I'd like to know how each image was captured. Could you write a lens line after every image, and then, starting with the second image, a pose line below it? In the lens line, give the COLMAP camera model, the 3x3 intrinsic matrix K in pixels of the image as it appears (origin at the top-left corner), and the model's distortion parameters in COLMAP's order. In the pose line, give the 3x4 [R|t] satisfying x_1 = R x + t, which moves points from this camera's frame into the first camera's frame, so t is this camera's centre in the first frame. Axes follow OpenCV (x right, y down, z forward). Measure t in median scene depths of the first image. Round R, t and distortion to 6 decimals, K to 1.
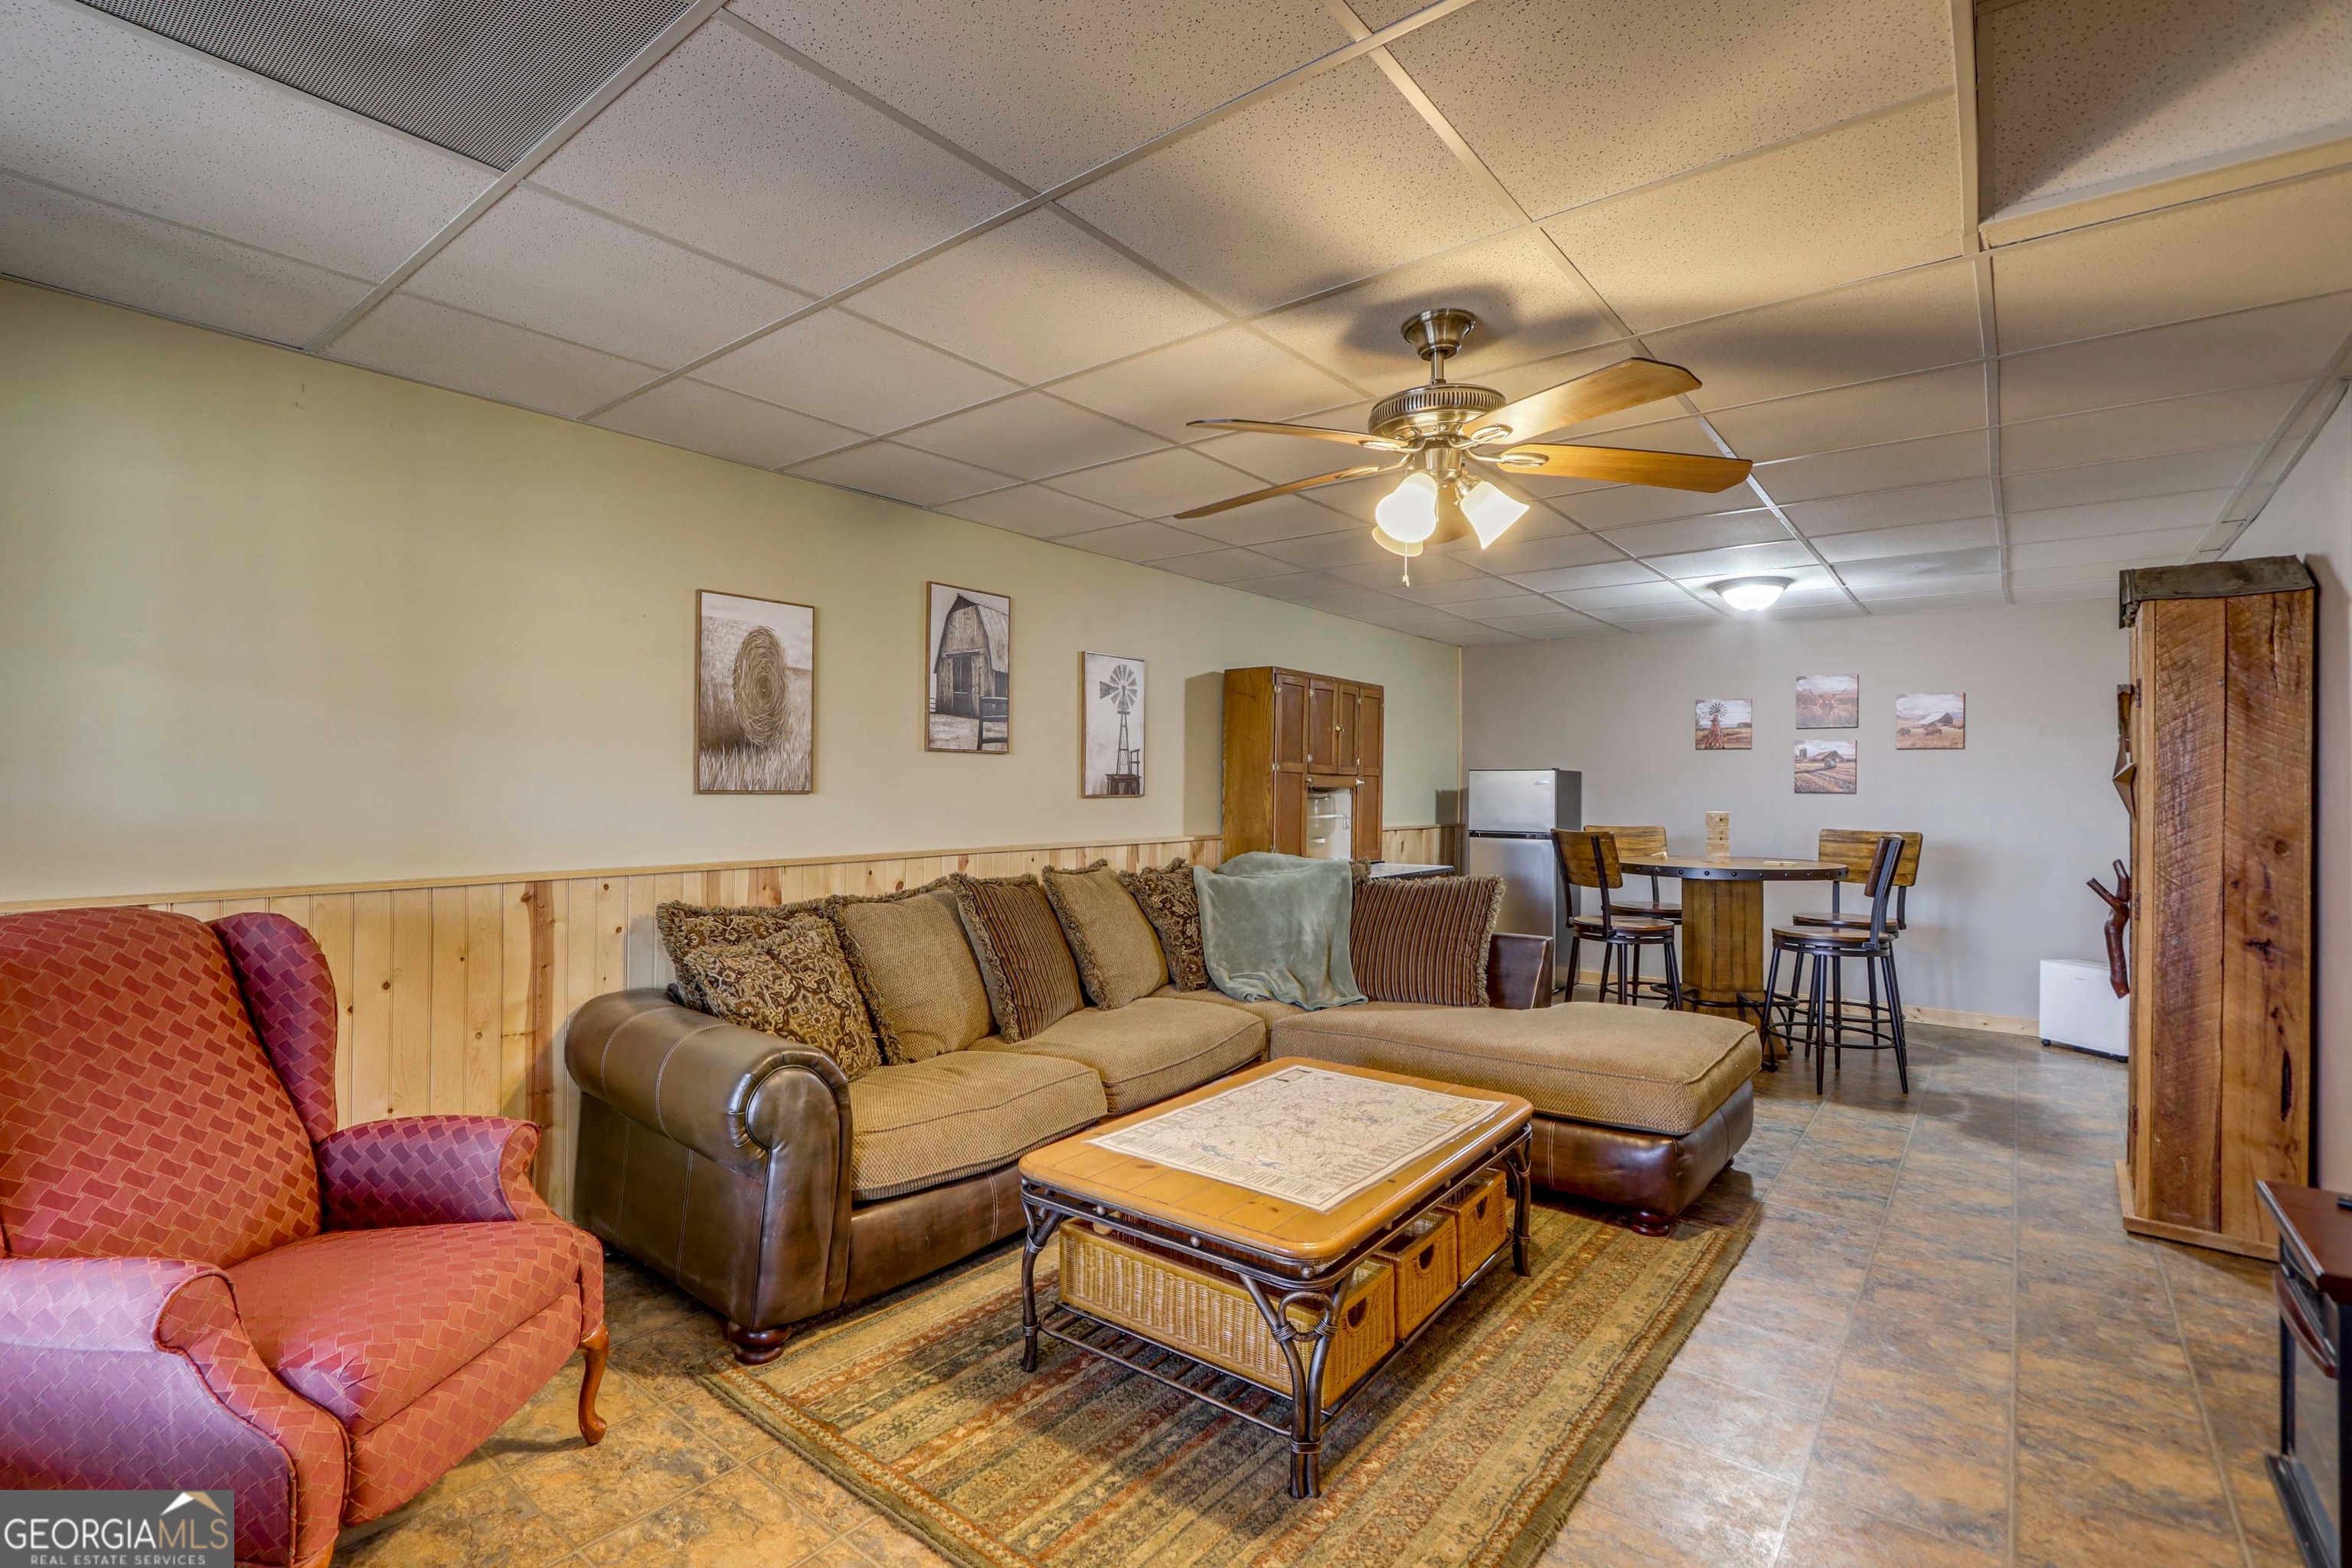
lens RADIAL K [[1081.9, 0, 1166.9], [0, 1081.9, 786.2], [0, 0, 1]] dist [-0.011853, 0.001057]
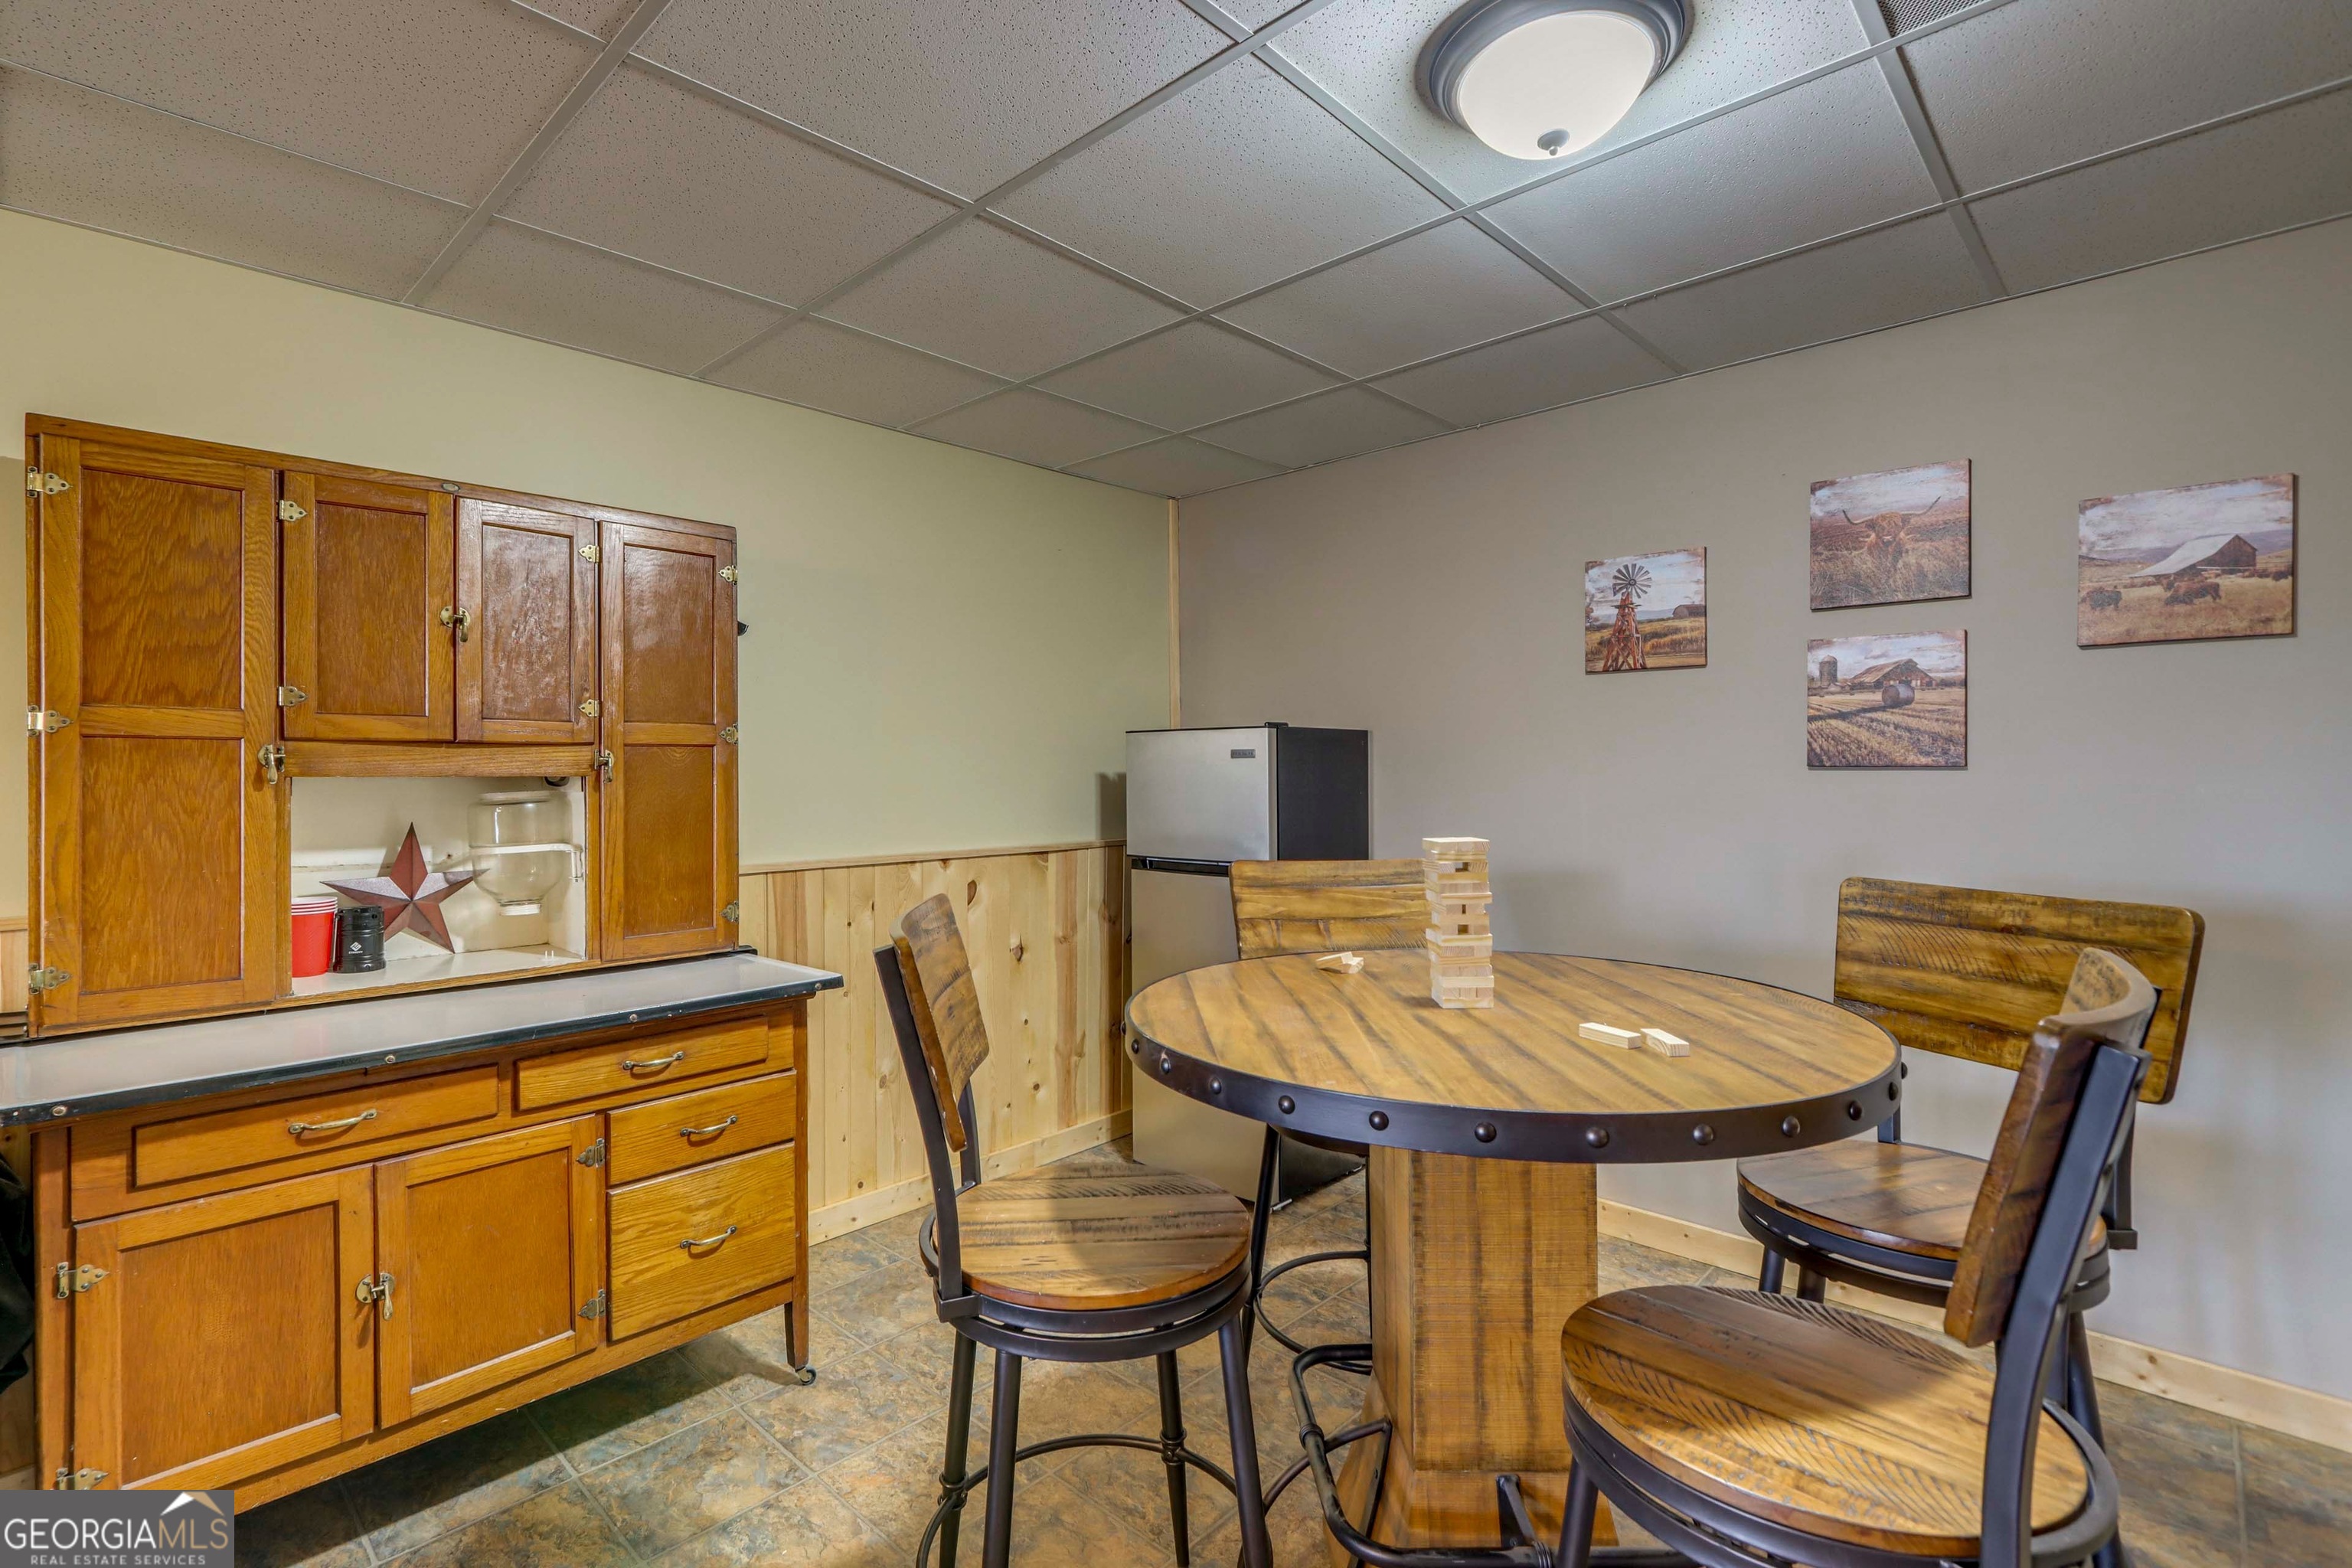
lens RADIAL K [[1081.9, 0, 1183.8], [0, 1081.9, 777.4], [0, 0, 1]] dist [-0.011853, 0.001057]
pose [[0.995453, -0.016287, -0.093847, 0.391428], [0.016556, 0.999861, 0.002088, 0.003972], [0.093800, -0.003632, 0.995584, 0.583947]]
